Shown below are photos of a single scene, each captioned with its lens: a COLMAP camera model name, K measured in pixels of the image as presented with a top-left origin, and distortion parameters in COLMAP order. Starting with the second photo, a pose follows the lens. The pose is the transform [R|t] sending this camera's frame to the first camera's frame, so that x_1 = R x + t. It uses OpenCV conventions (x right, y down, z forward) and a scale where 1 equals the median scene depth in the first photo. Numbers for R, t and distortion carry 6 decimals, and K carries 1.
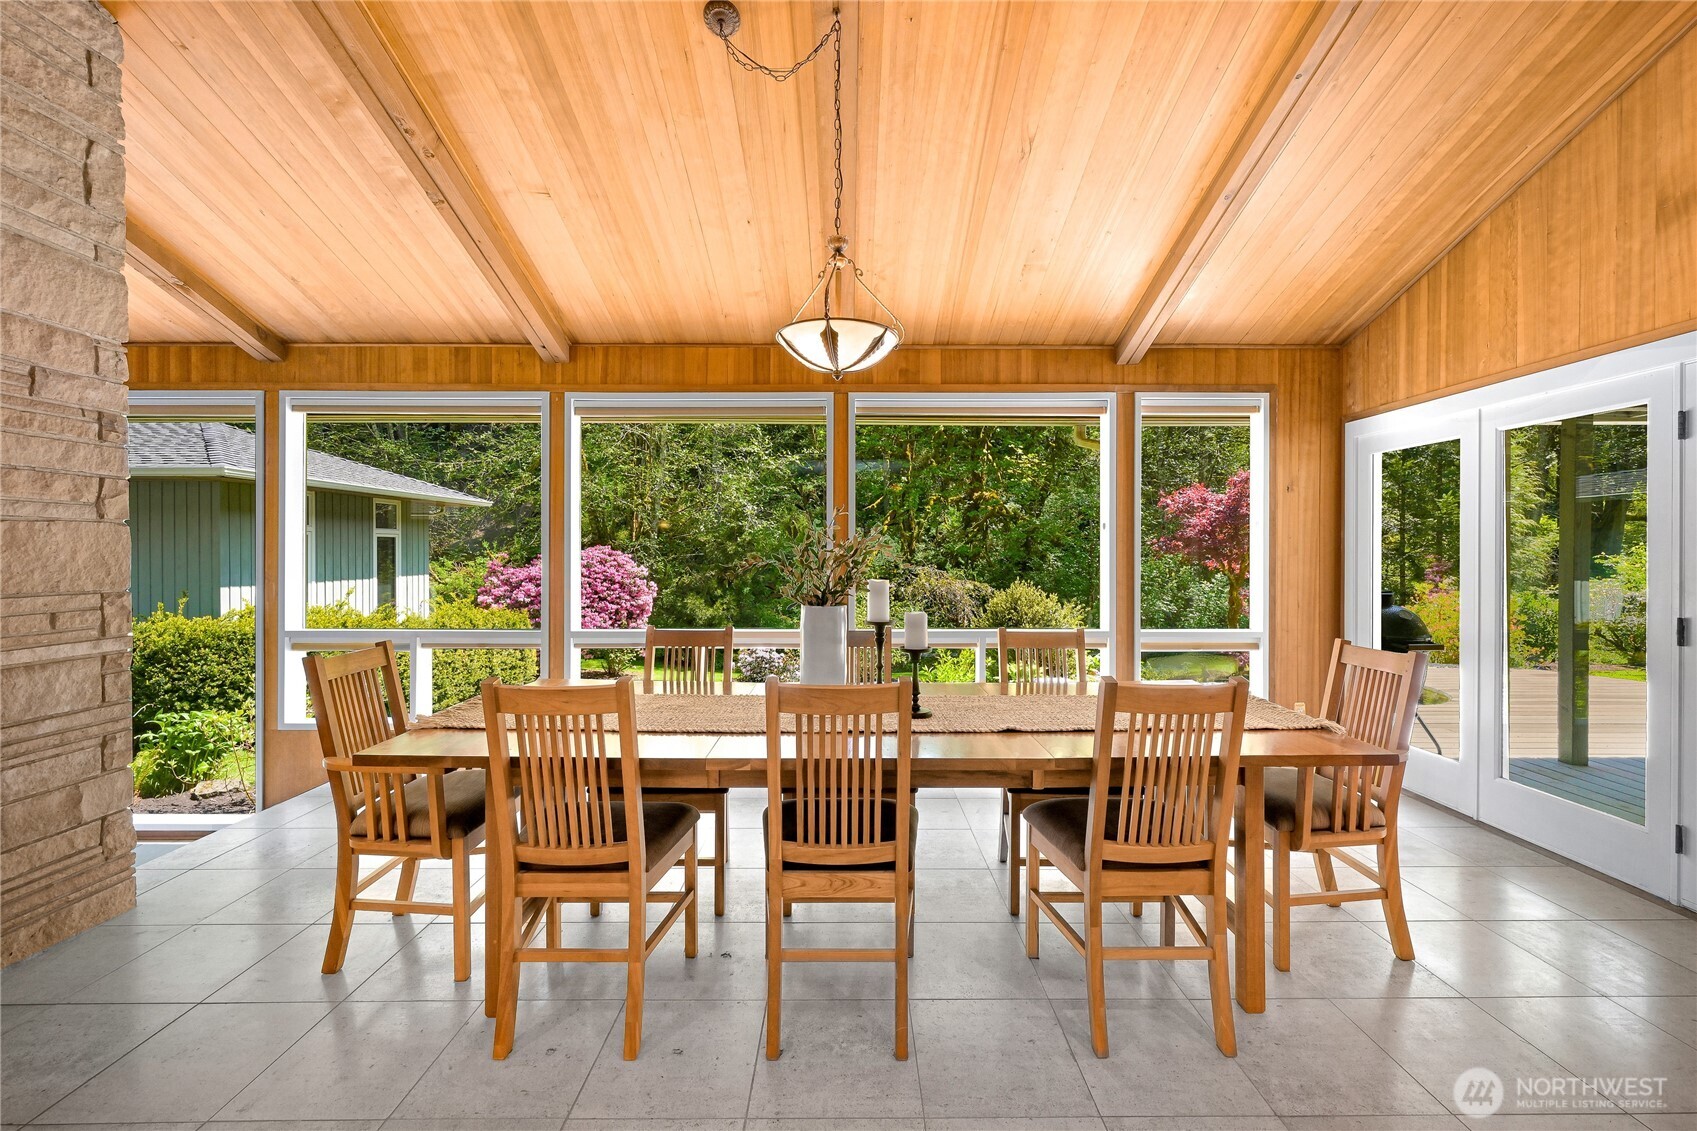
lens RADIAL K [[675.7, 0, 849.2], [0, 675.7, 559.0], [0, 0, 1]] dist [0.000516, 0.000028]
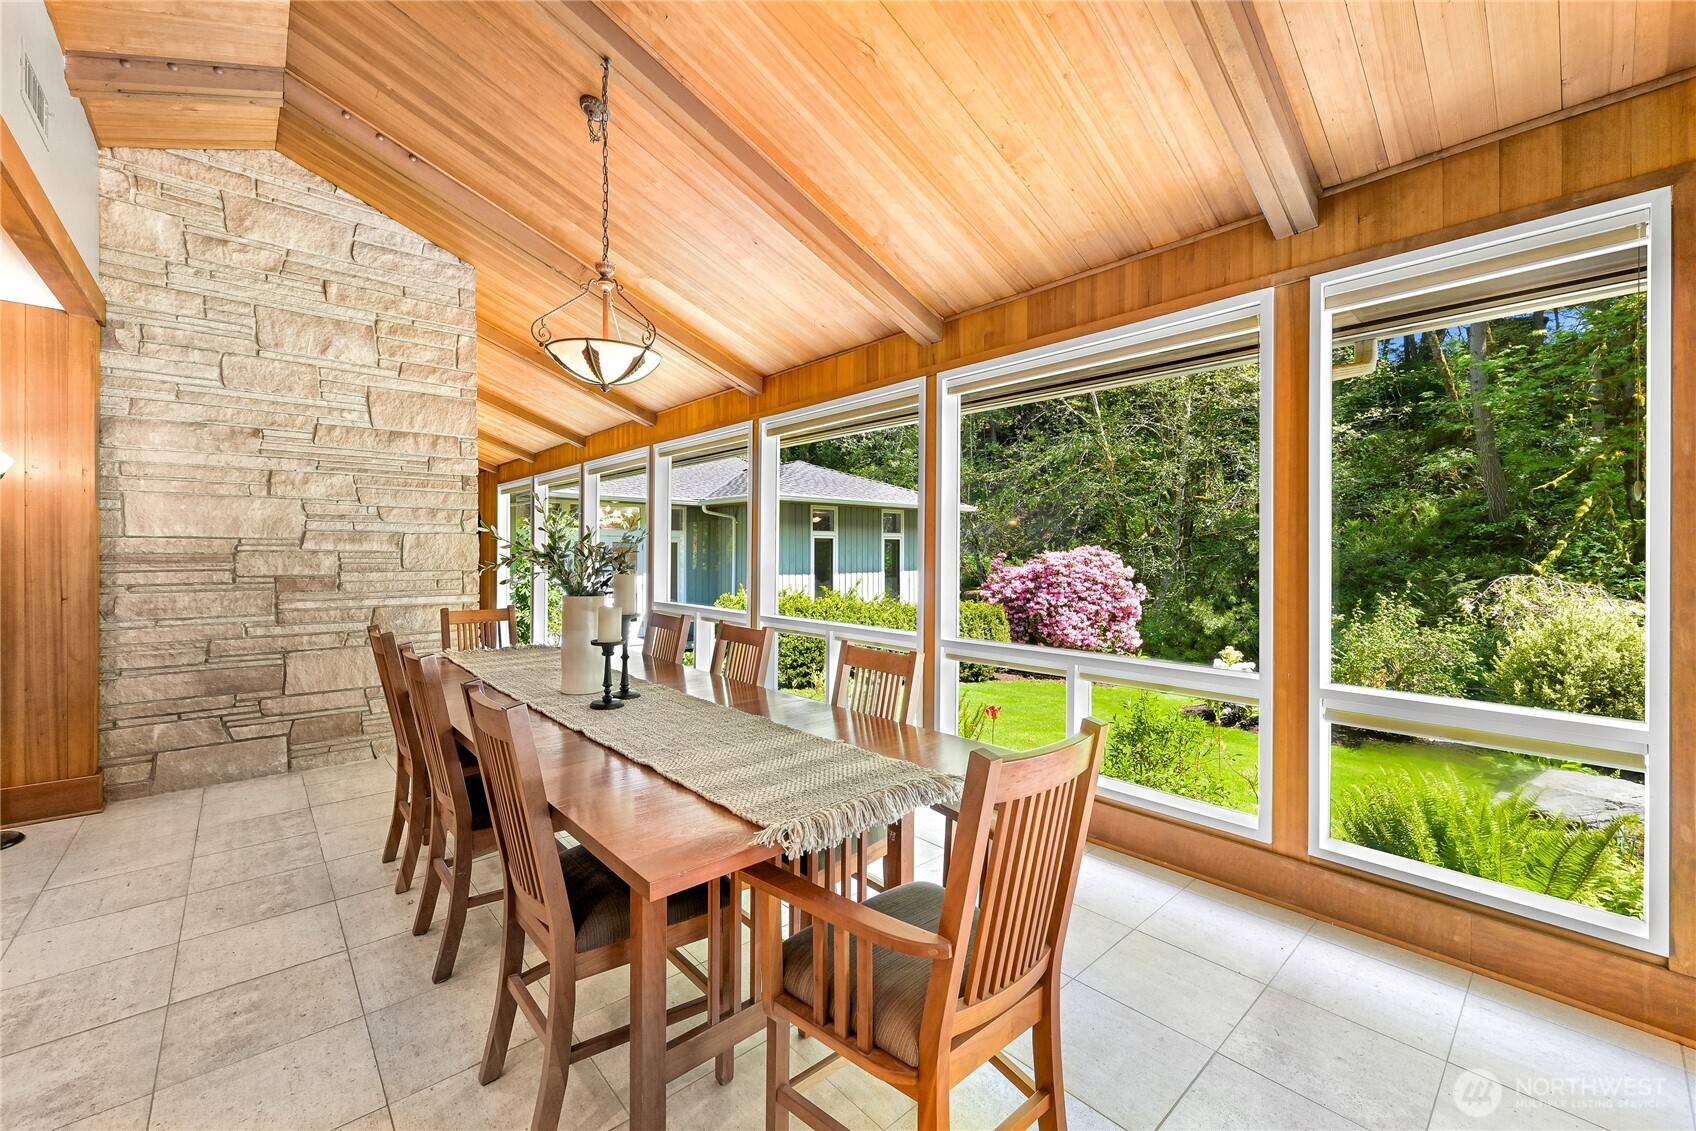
lens RADIAL K [[675.3, 0, 848.7], [0, 675.3, 559.0], [0, 0, 1]] dist [0.000516, 0.000028]
pose [[0.664767, 0.009408, -0.746992, 0.594558], [-0.009968, 0.999943, 0.003724, -0.000504], [0.746984, 0.004971, 0.664823, 0.312884]]
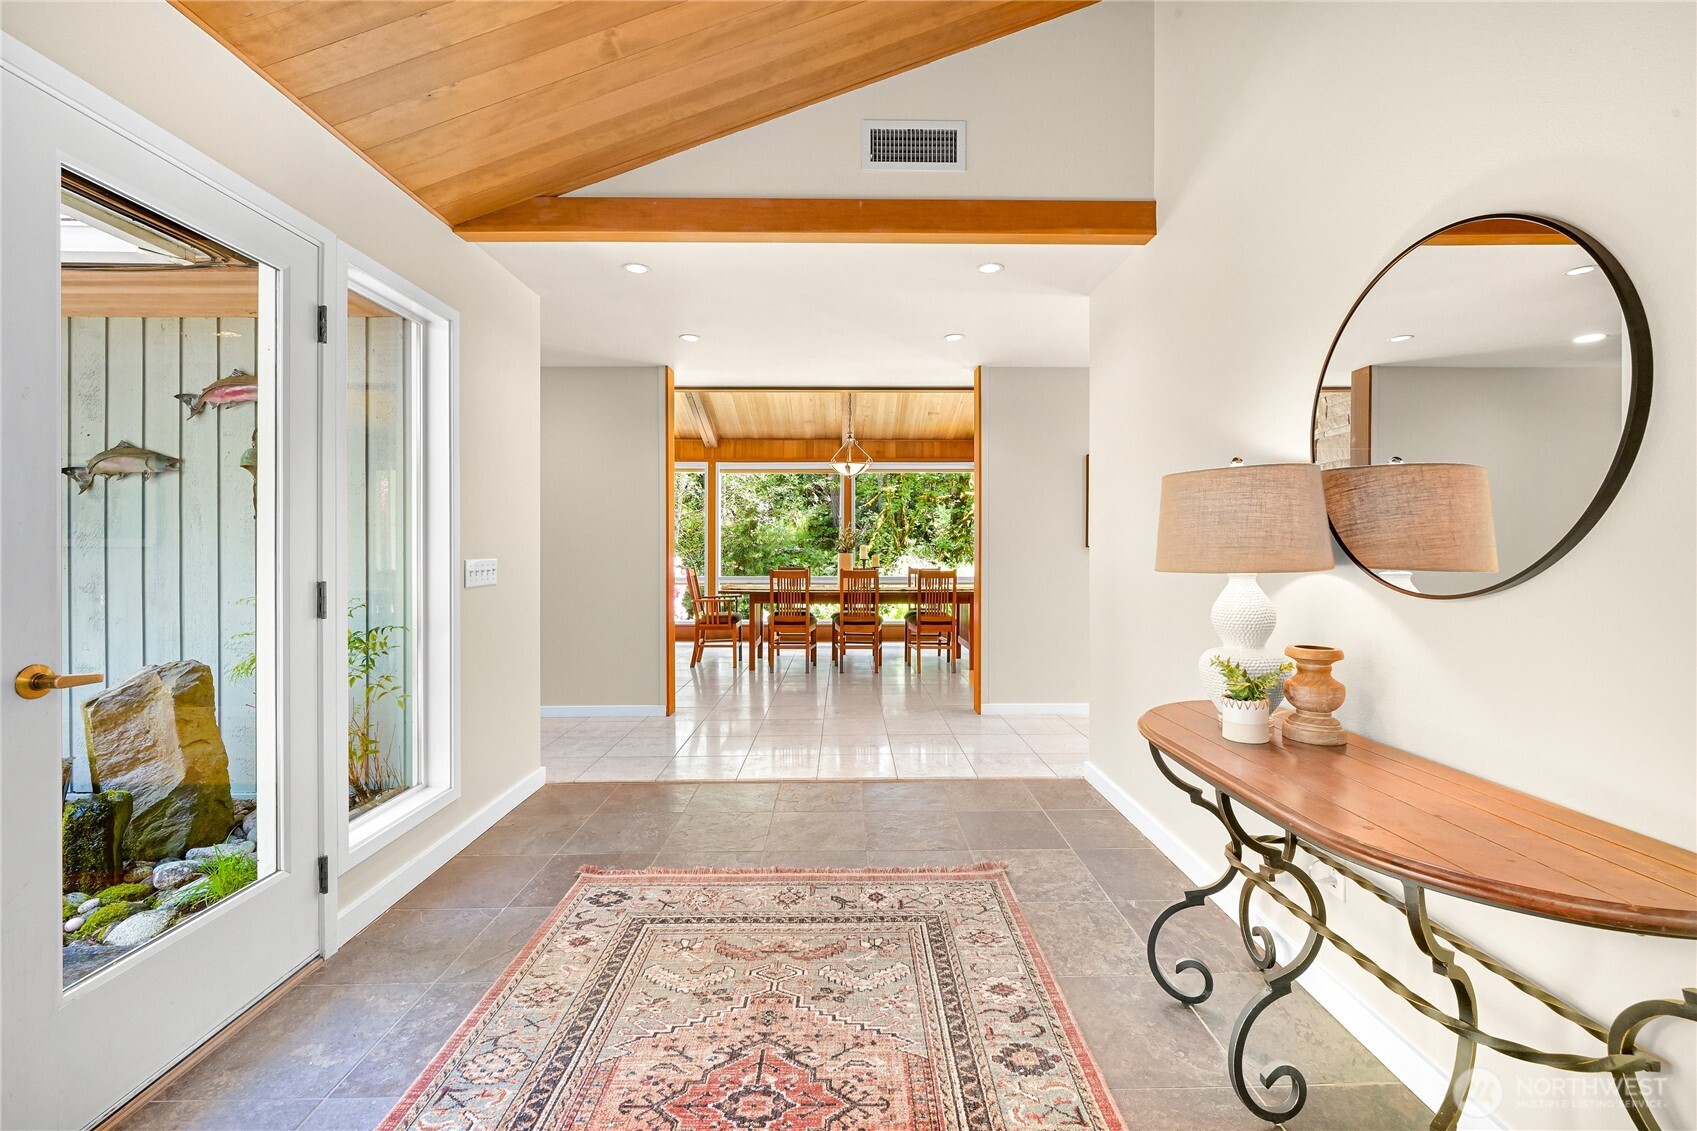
lens RADIAL K [[727.3, 0, 850.6], [0, 727.3, 555.7], [0, 0, 1]] dist [-0.000010, -0.000002]
pose [[0.999977, 0.003000, 0.006128, -0.015022], [-0.003006, 0.999995, 0.001001, 0.040155], [-0.006125, -0.001019, 0.999981, -1.236432]]
